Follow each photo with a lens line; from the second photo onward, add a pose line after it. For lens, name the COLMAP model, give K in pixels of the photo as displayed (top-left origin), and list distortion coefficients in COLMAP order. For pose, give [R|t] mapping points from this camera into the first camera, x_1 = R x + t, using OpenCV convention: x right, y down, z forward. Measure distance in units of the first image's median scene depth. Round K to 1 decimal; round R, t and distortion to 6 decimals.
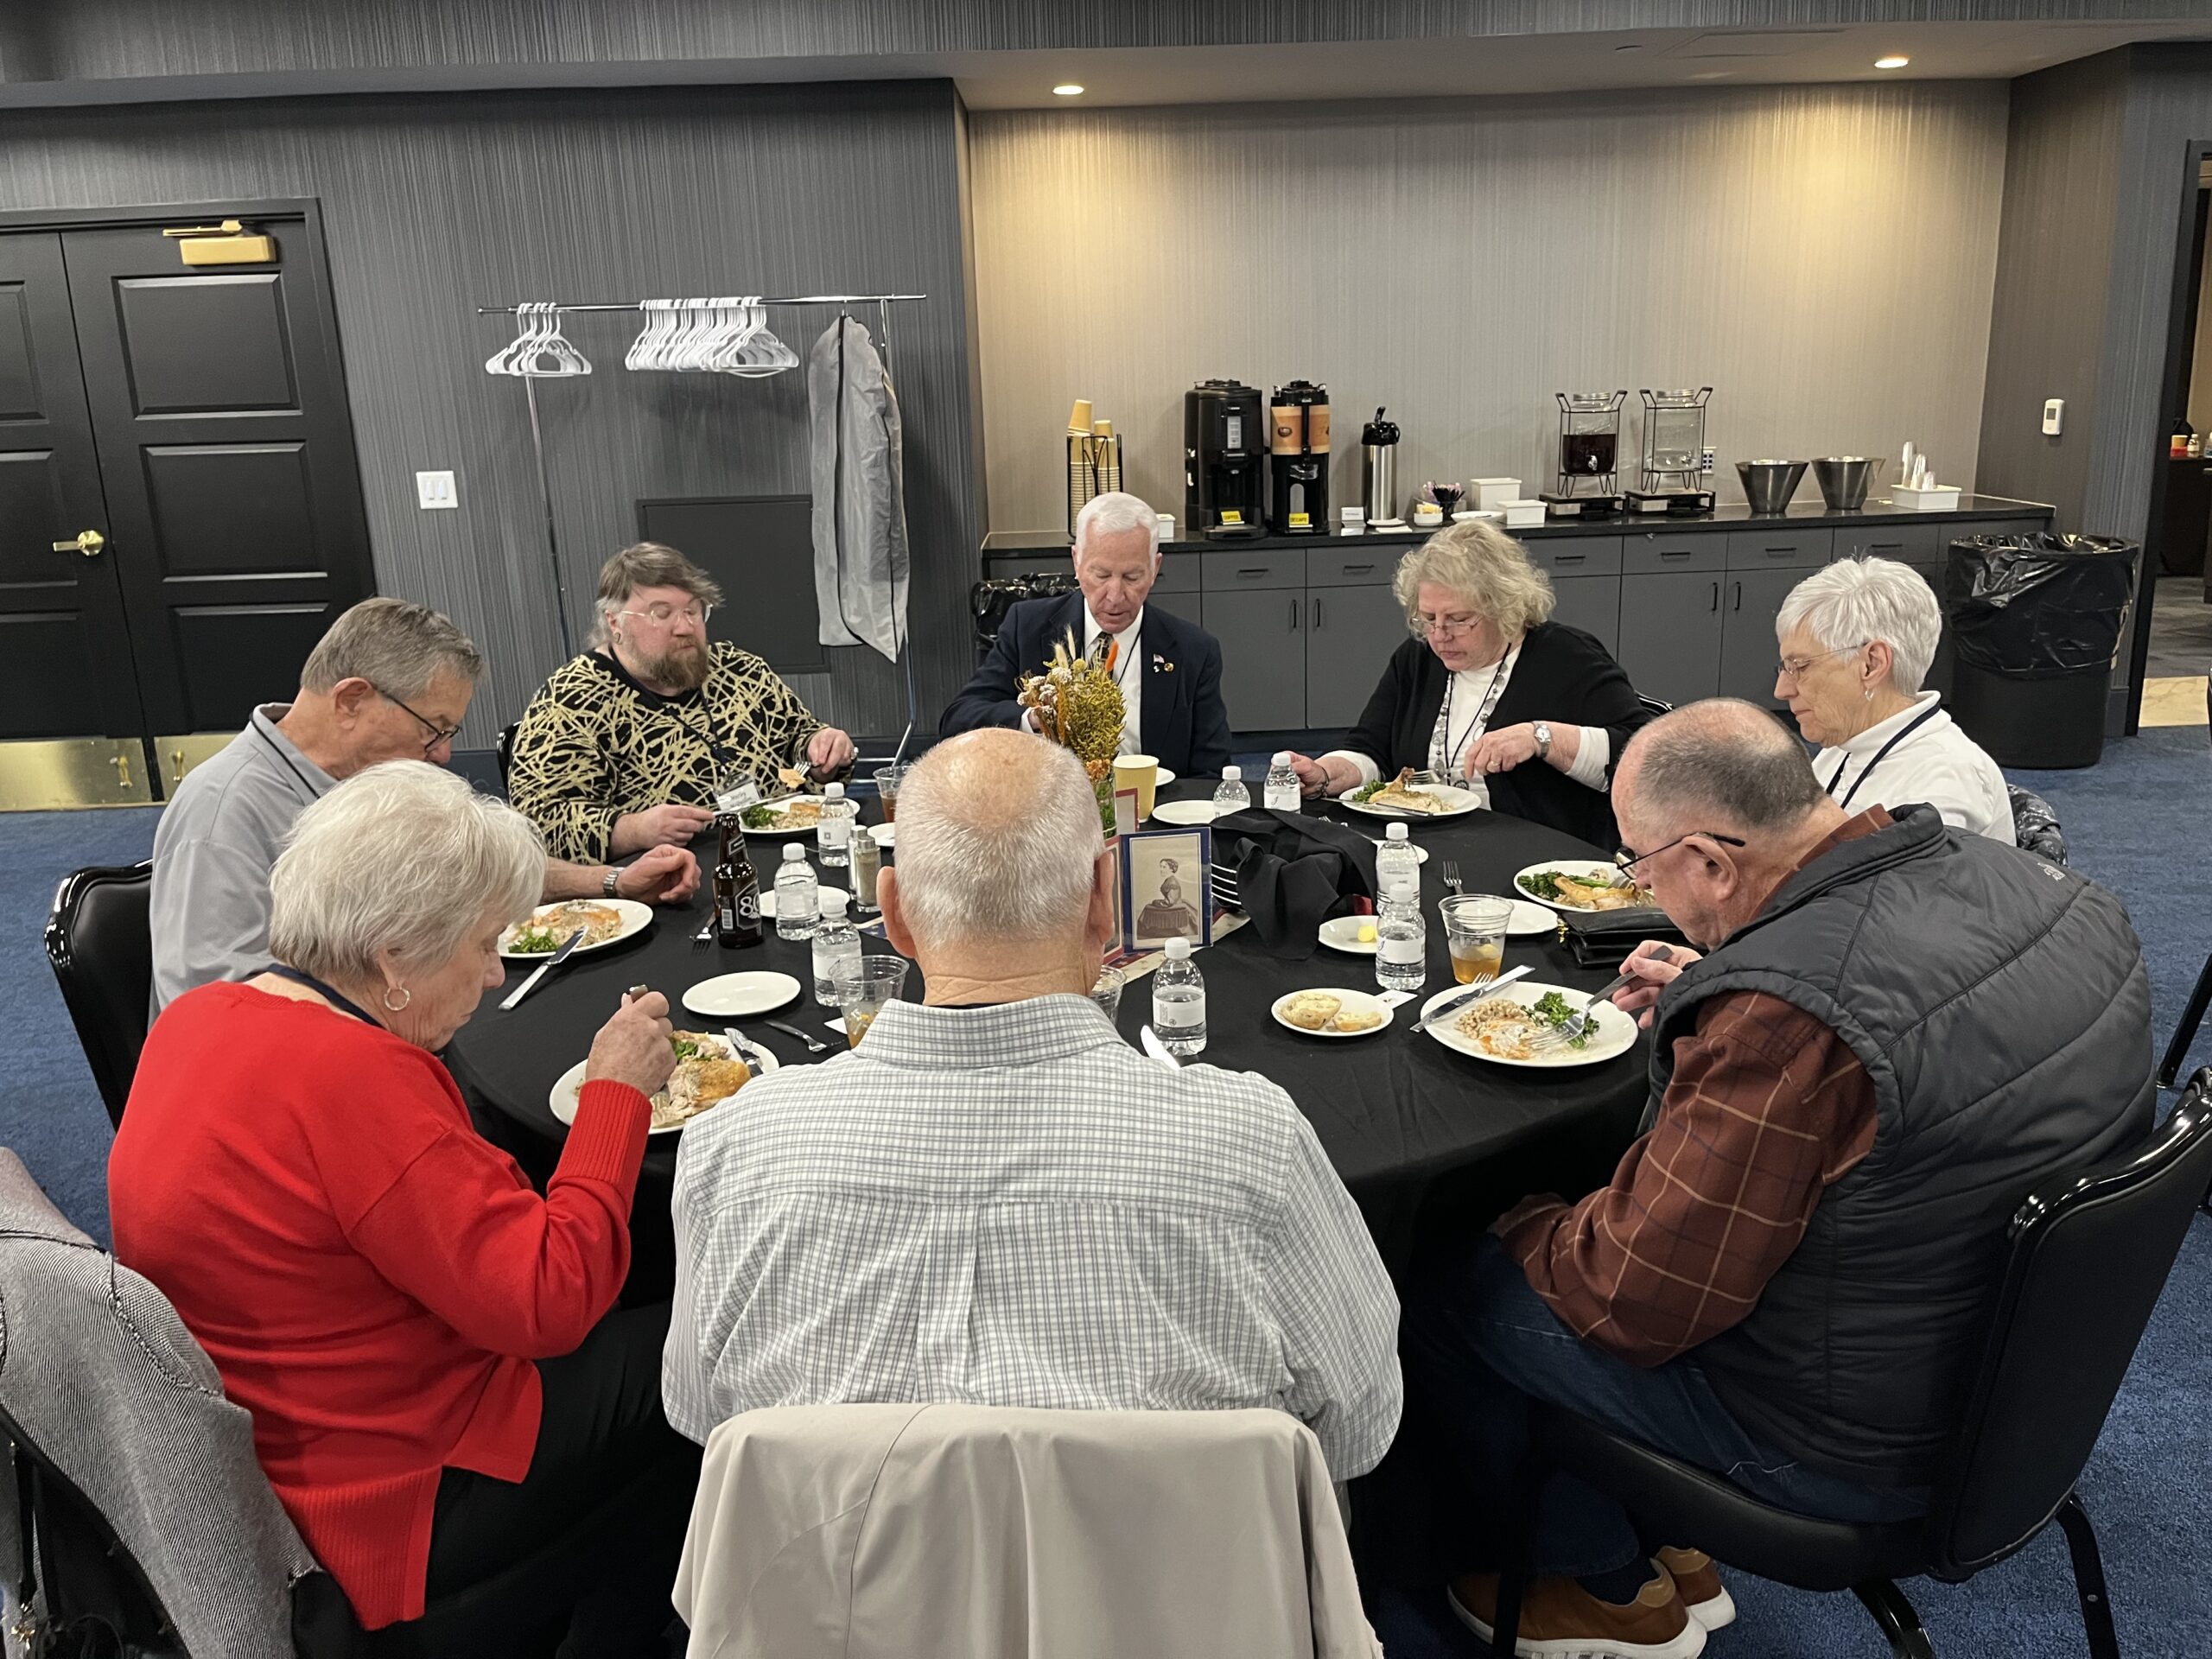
lens RADIAL K [[1716.2, 0, 1106.0], [0, 1716.2, 829.5], [0, 0, 1]] dist [0.073055, 0.002829]
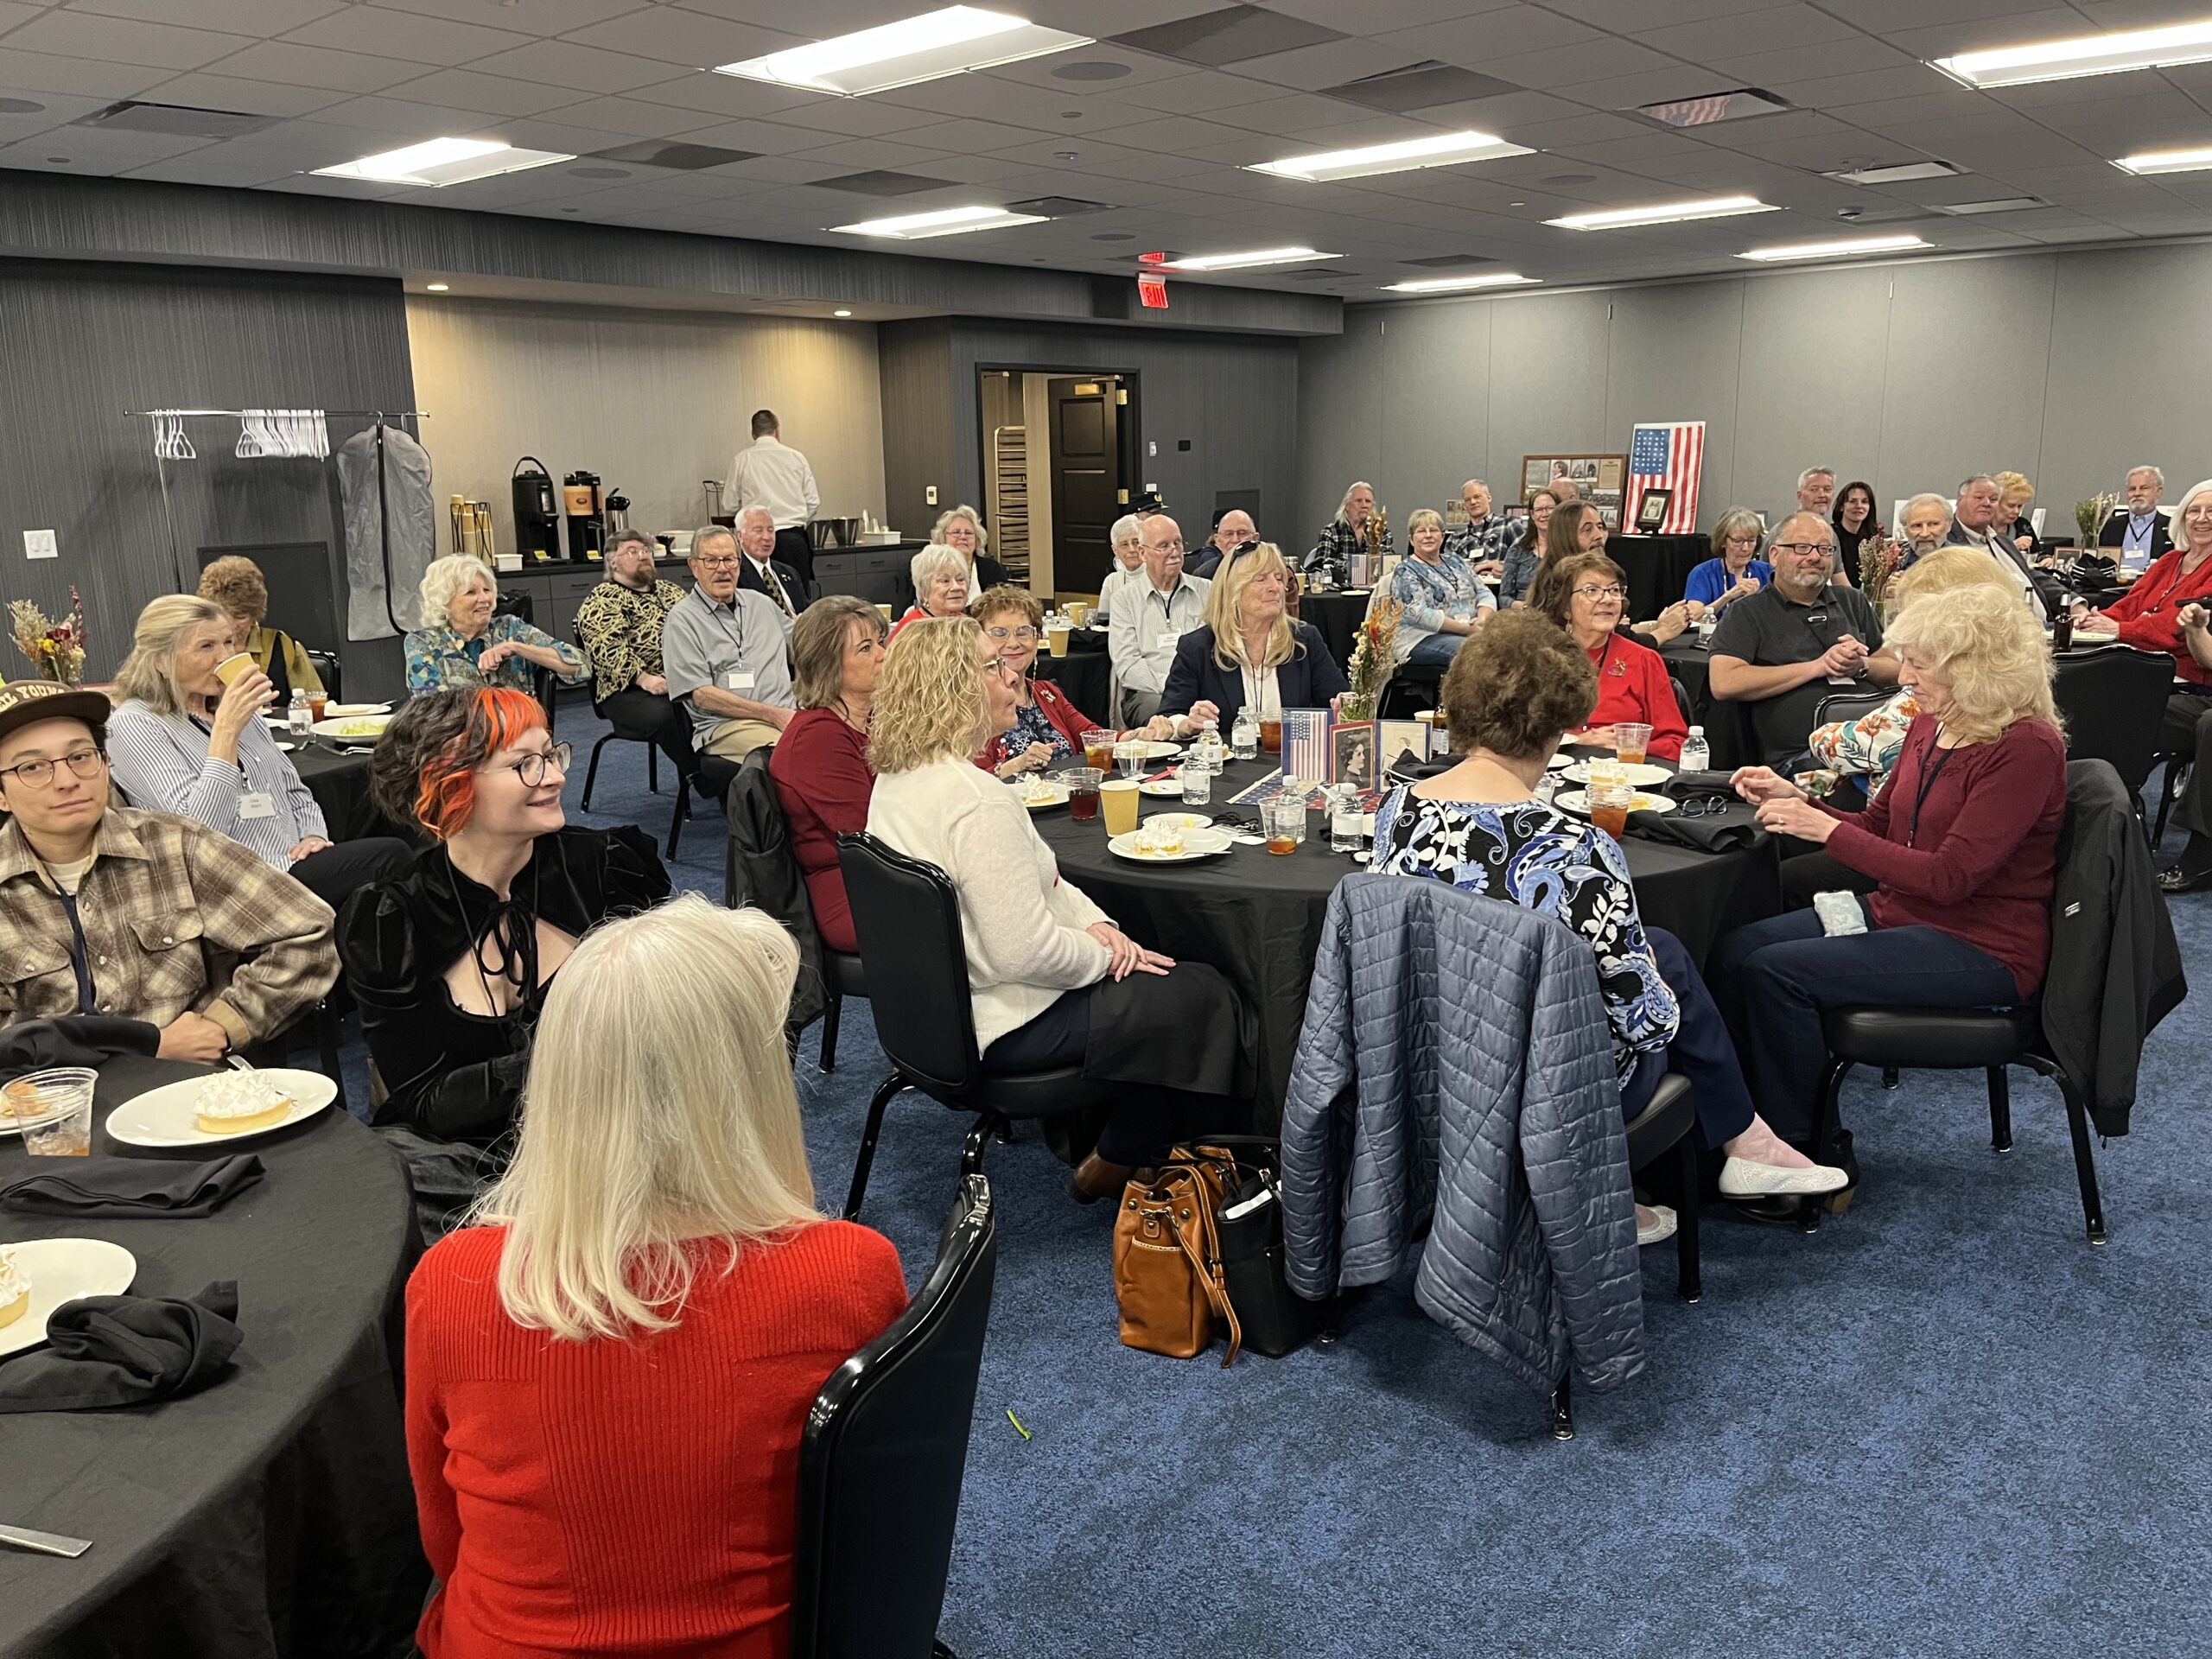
lens RADIAL K [[1685.3, 0, 1092.2], [0, 1685.3, 833.8], [0, 0, 1]] dist [0.051956, -0.092885]
pose [[0.707823, -0.145891, 0.691160, -0.692081], [0.198649, 0.980065, 0.003435, 0.163397], [-0.677883, 0.134867, 0.722694, -0.425686]]
